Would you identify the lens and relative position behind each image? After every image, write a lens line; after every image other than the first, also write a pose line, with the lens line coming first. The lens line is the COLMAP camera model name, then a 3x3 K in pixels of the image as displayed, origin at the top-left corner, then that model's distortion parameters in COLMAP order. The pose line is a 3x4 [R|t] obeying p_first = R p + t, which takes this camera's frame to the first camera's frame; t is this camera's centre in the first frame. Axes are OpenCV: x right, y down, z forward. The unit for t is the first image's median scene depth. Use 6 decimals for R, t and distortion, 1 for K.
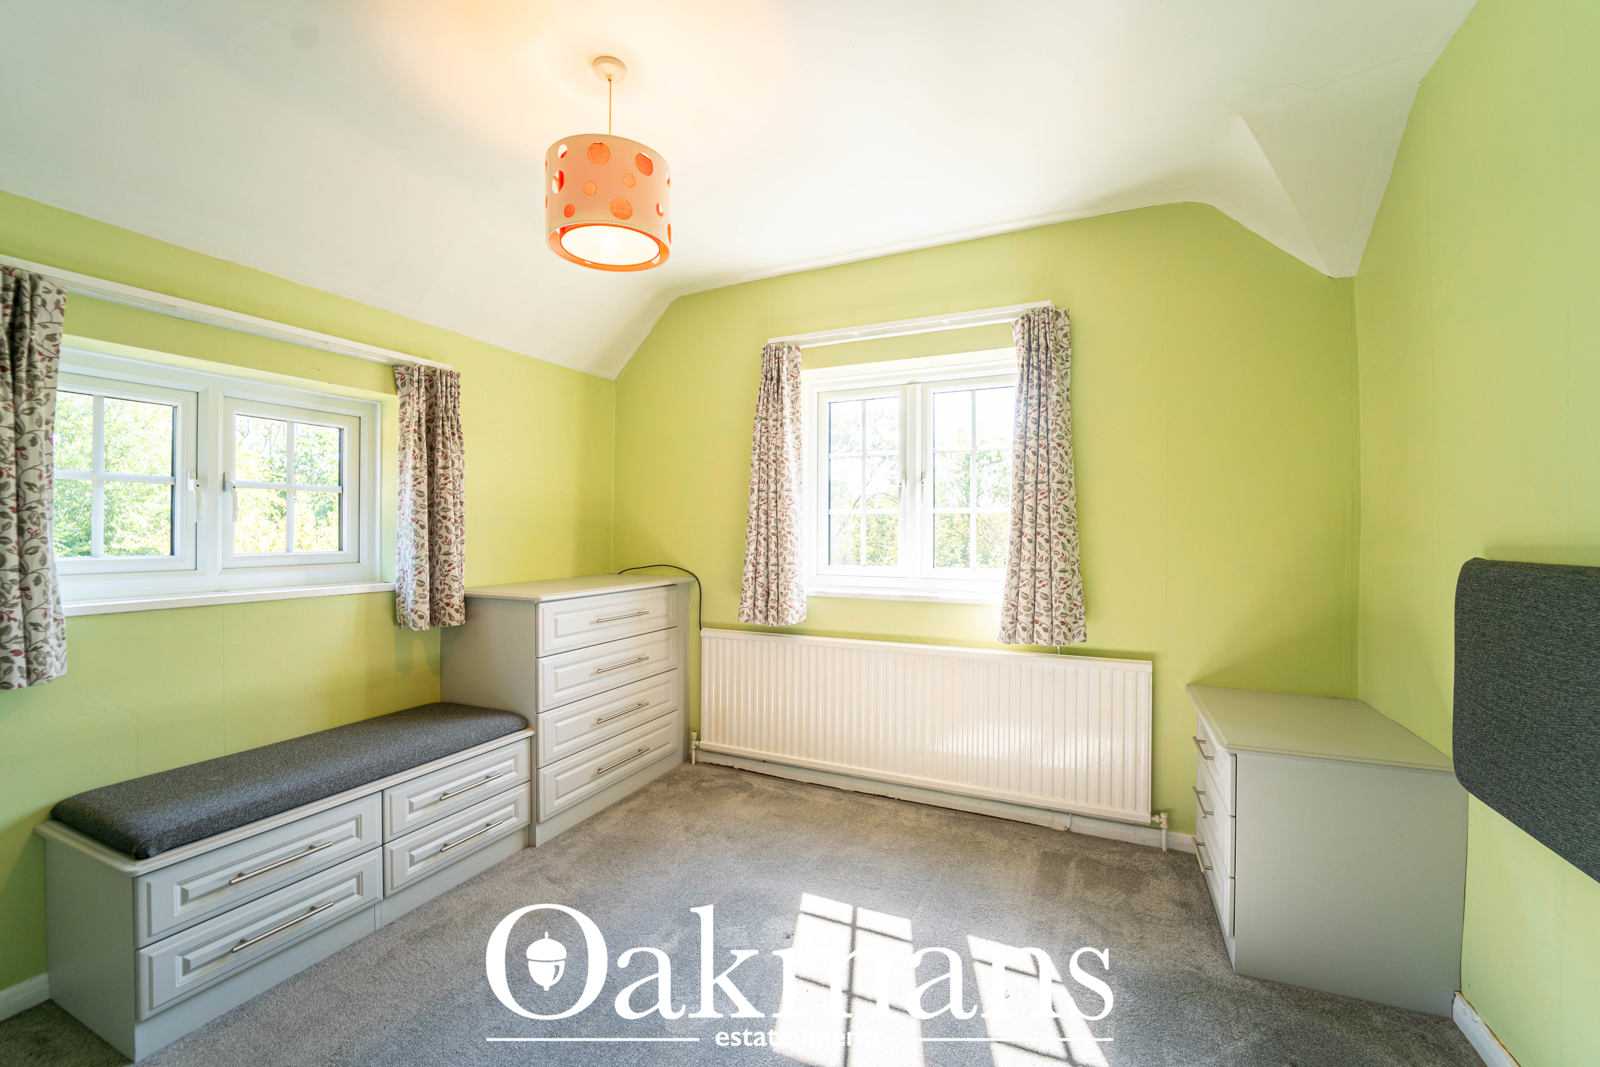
lens RADIAL K [[656.9, 0, 796.2], [0, 656.9, 533.1], [0, 0, 1]] dist [0.002295, 0.000001]
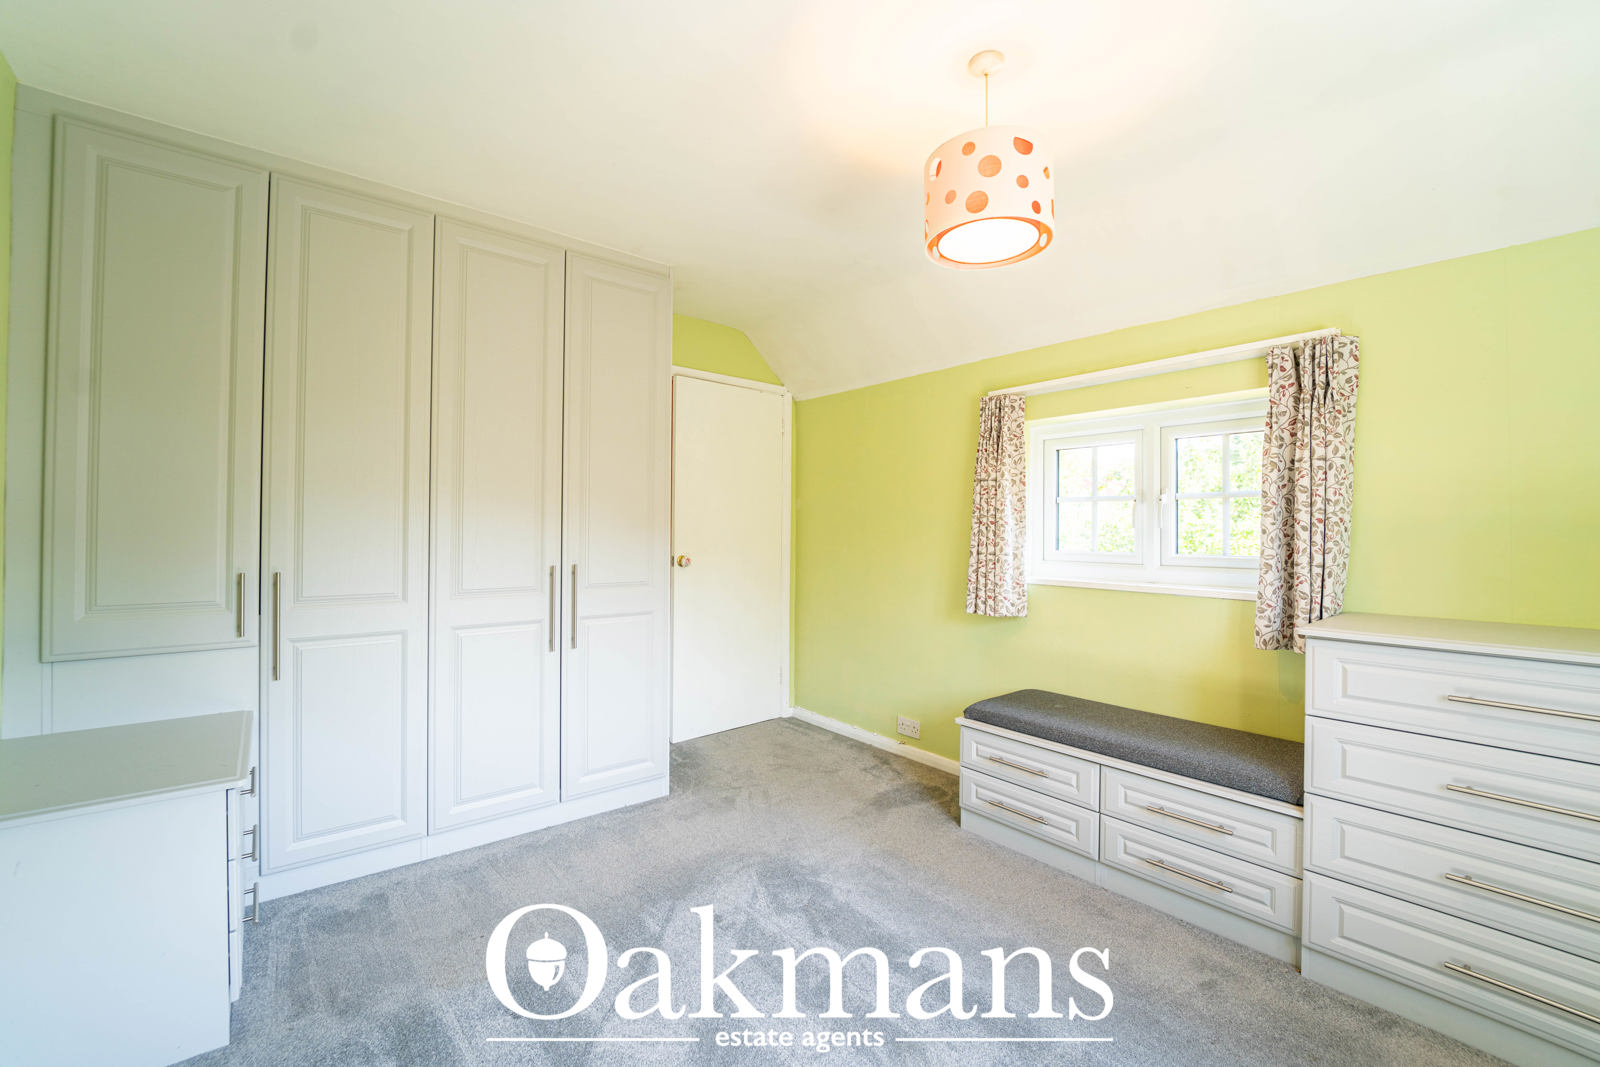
lens RADIAL K [[656.9, 0, 799.2], [0, 656.9, 528.1], [0, 0, 1]] dist [0.002295, 0.000001]
pose [[-0.414542, -0.005743, -0.910012, 0.501017], [-0.009061, 0.999957, -0.002183, -0.006706], [0.909985, 0.007341, -0.414576, 0.810517]]
